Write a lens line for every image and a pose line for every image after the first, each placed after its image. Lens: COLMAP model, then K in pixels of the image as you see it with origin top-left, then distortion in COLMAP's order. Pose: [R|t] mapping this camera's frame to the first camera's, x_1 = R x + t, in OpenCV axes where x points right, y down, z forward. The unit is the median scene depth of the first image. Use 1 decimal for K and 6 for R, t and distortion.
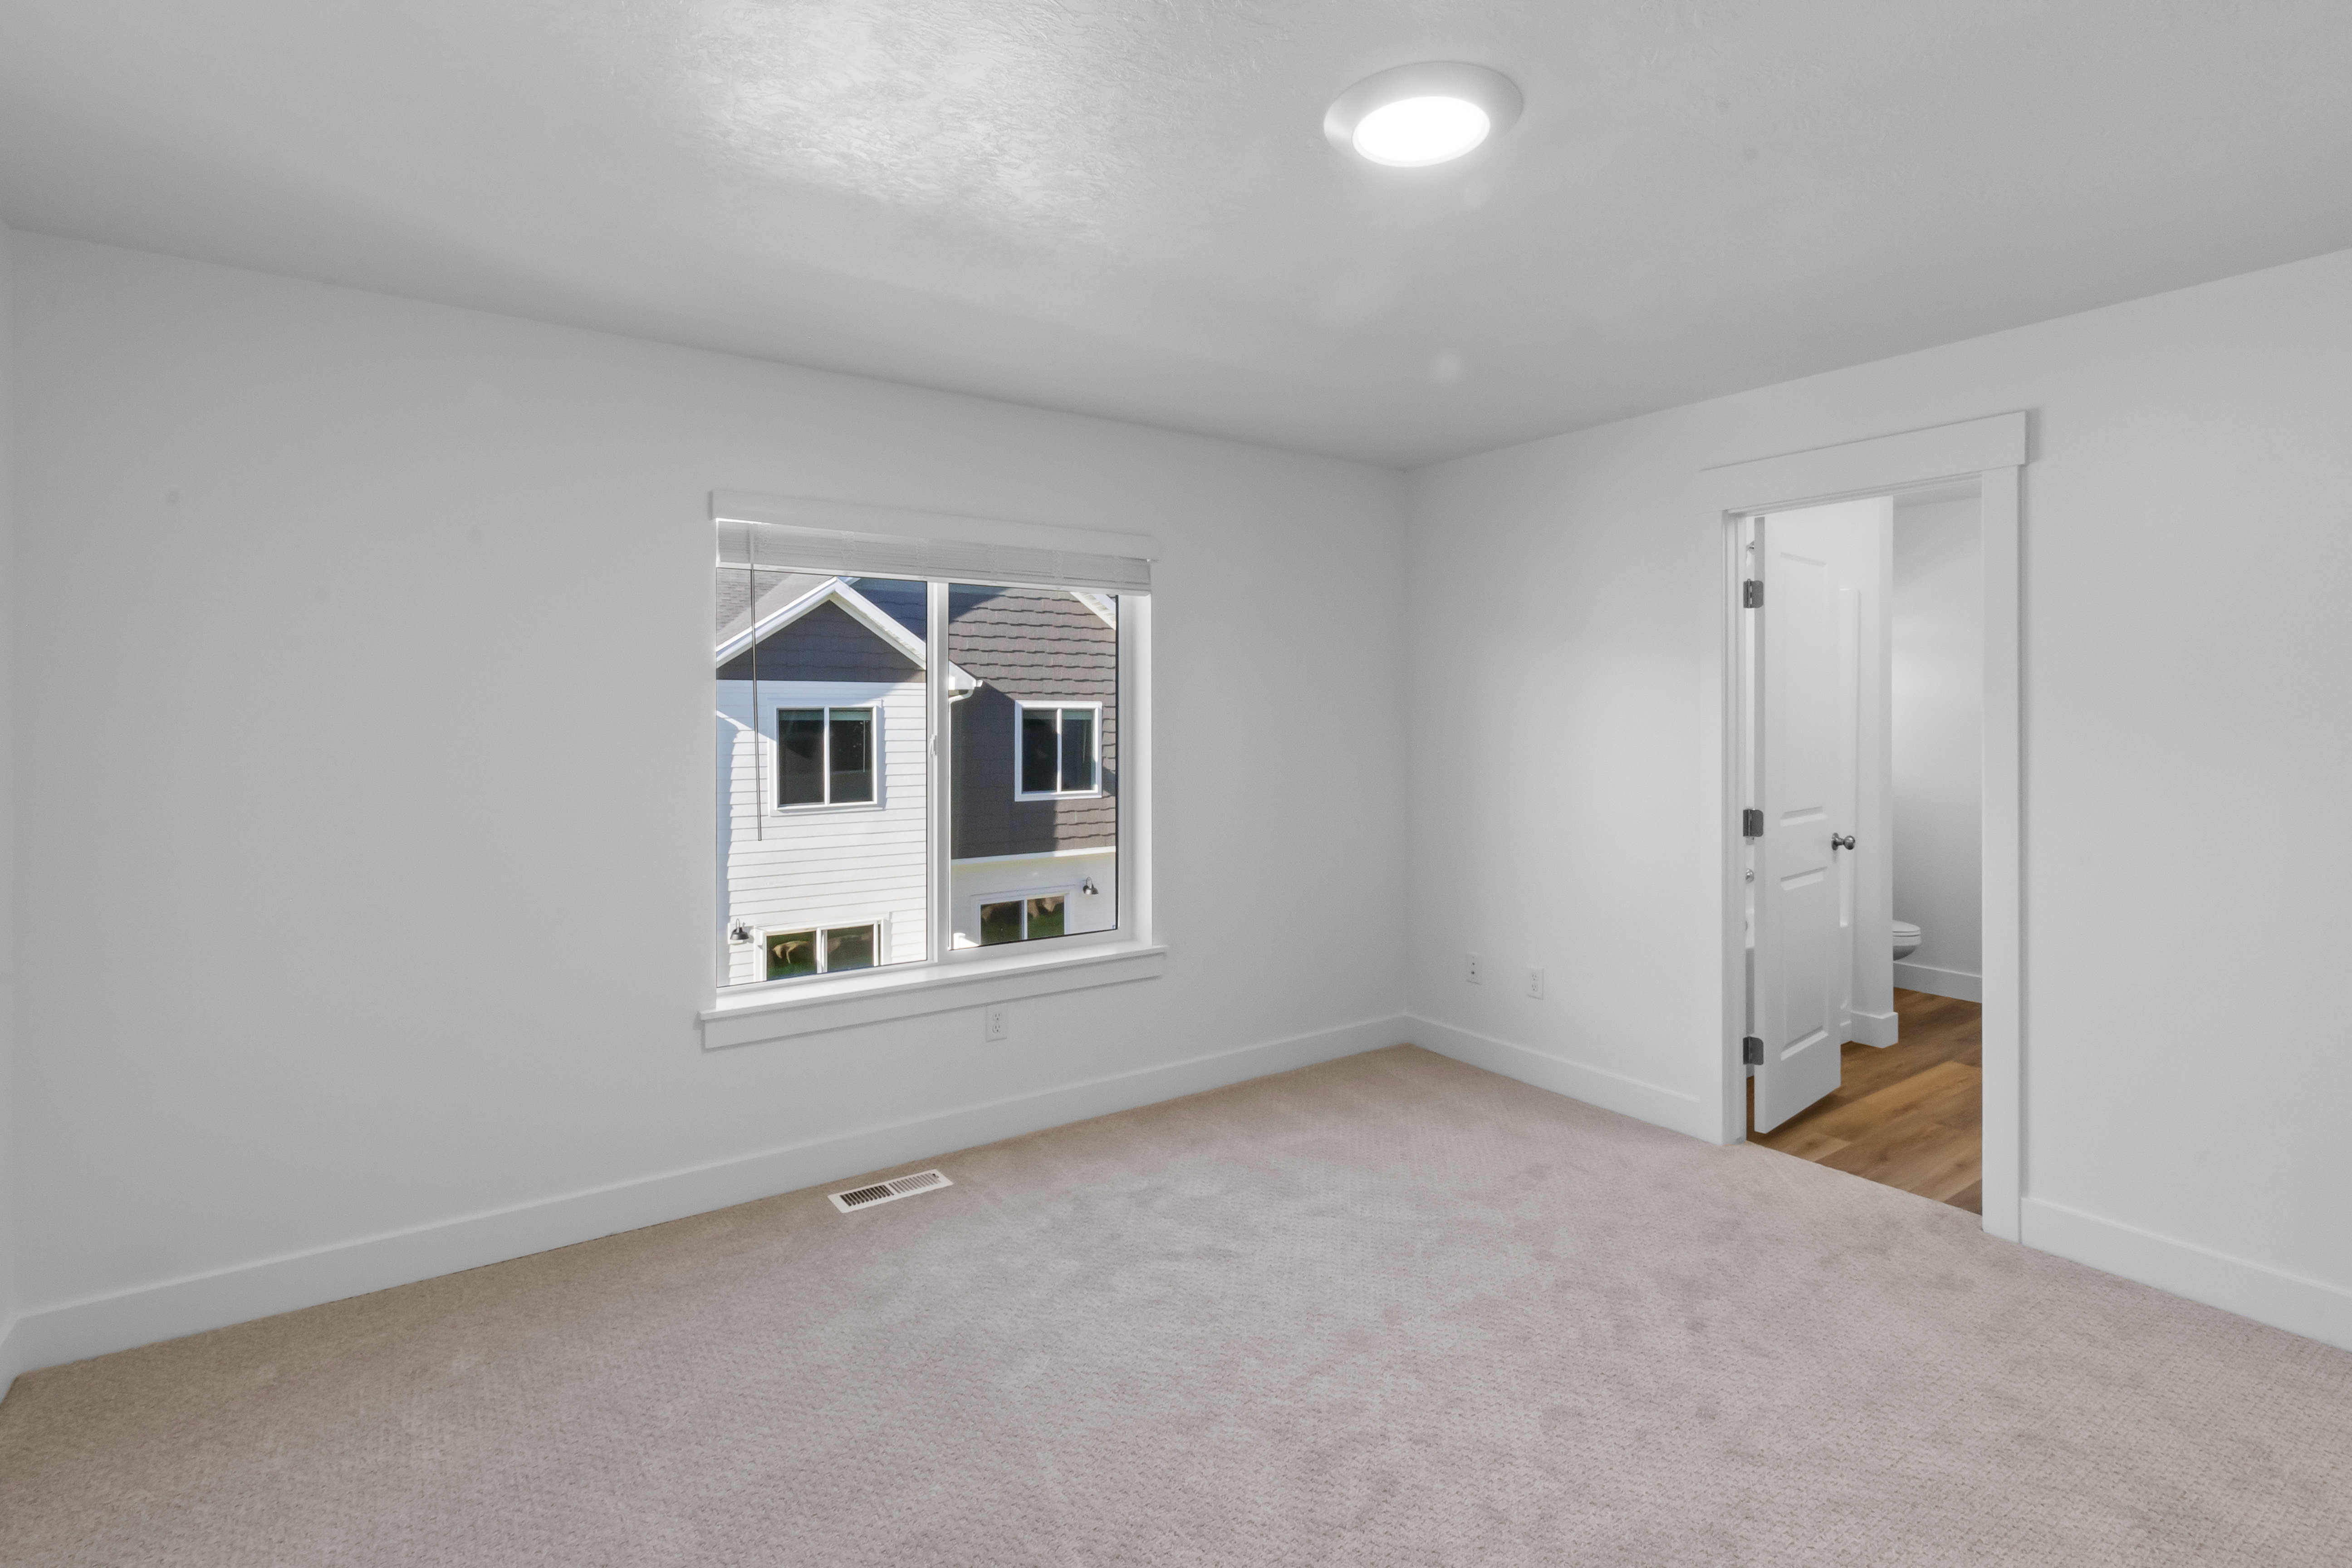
lens RADIAL K [[1141.5, 0, 1171.6], [0, 1141.5, 720.8], [0, 0, 1]] dist [0.009127, -0.001779]
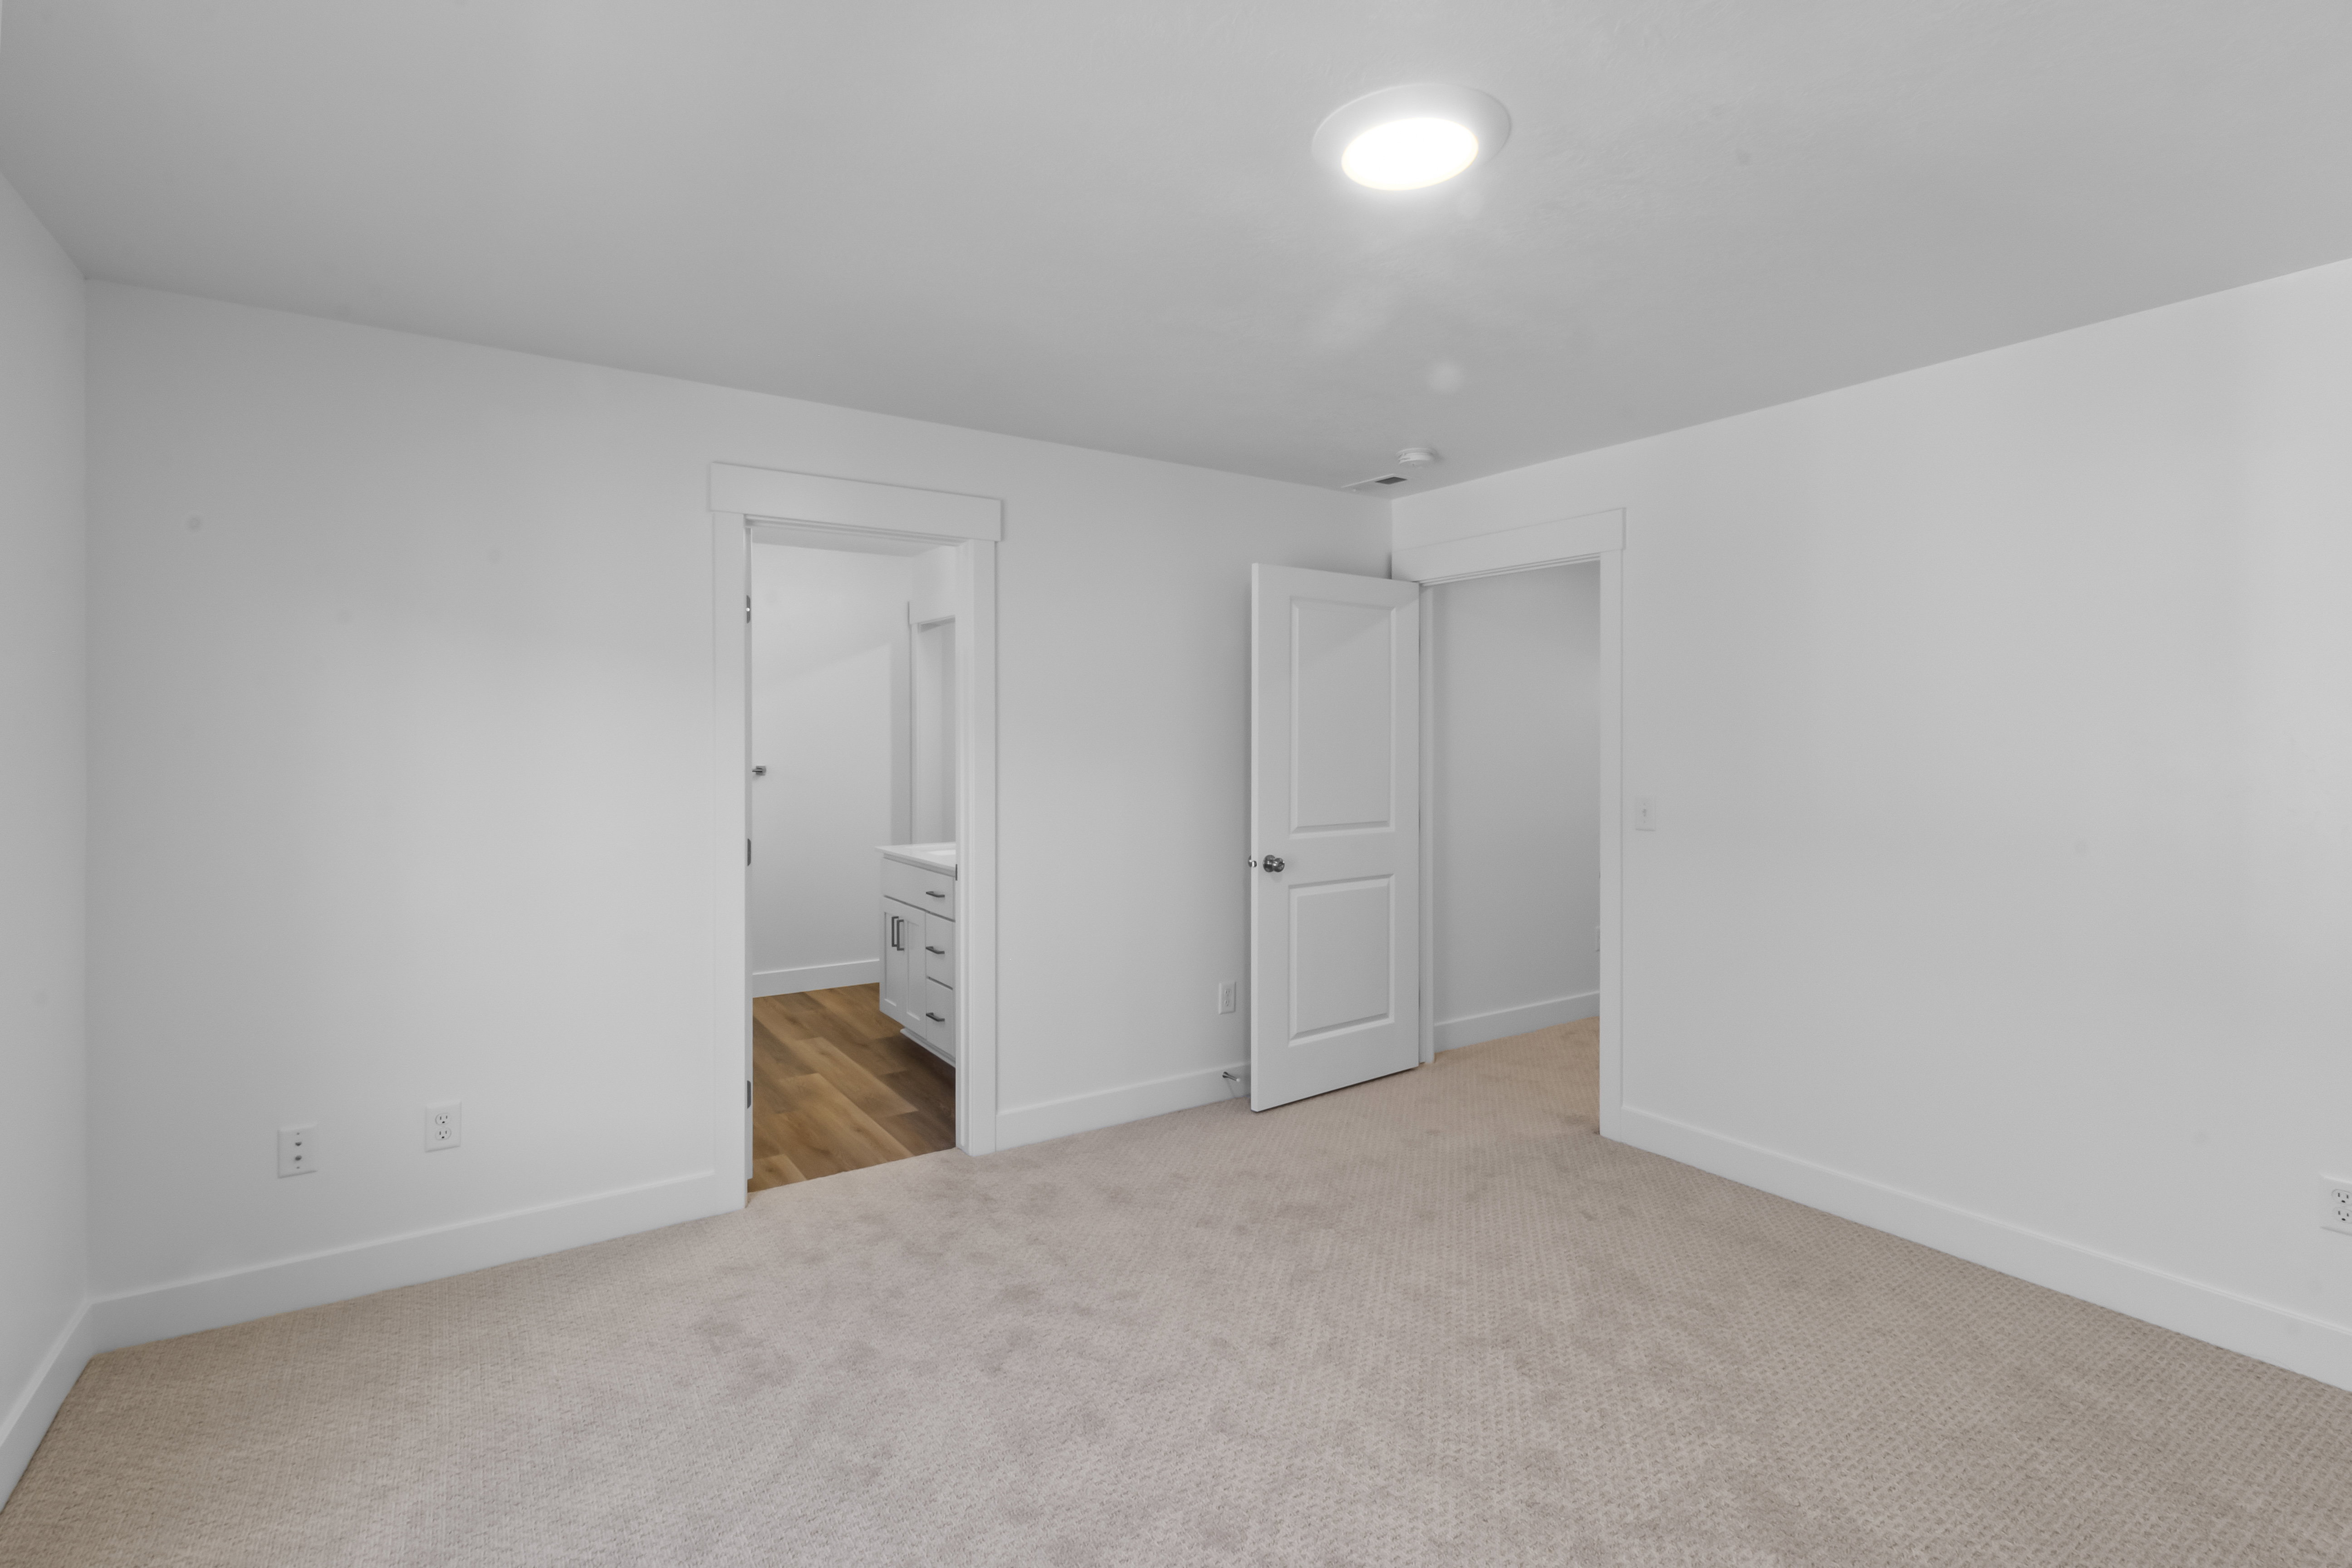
lens RADIAL K [[1098.9, 0, 1192.9], [0, 1098.9, 749.7], [0, 0, 1]] dist [0.004332, 0.000416]
pose [[0.019761, -0.010601, 0.999749, -0.476197], [0.010321, 0.999893, 0.010398, -0.002034], [-0.999751, 0.010113, 0.019869, 0.754403]]
